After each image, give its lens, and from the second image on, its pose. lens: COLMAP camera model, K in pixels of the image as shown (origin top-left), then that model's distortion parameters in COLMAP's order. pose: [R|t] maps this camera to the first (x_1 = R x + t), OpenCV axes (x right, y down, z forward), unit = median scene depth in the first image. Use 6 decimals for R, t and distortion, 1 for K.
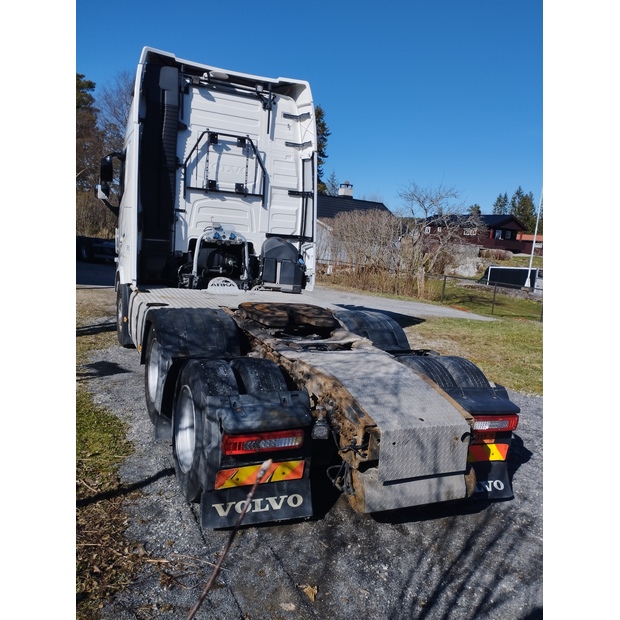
lens RADIAL K [[511.5, 0, 310.0], [0, 511.5, 310.0], [0, 0, 1]] dist [0.108607, -0.002429]
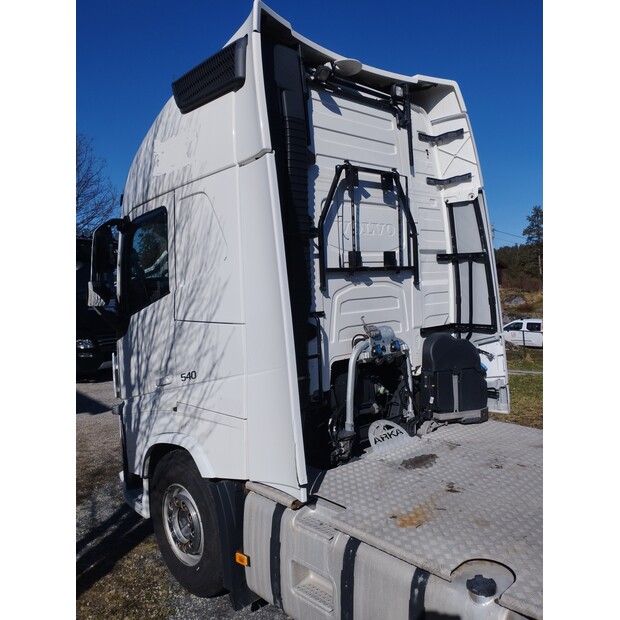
lens RADIAL K [[511.5, 0, 310.0], [0, 511.5, 310.0], [0, 0, 1]] dist [0.108607, -0.002429]
pose [[0.943046, -0.129674, 0.306347, -0.398945], [0.155810, 0.985817, -0.062349, -0.159682], [-0.293917, 0.106530, 0.949876, 0.492868]]
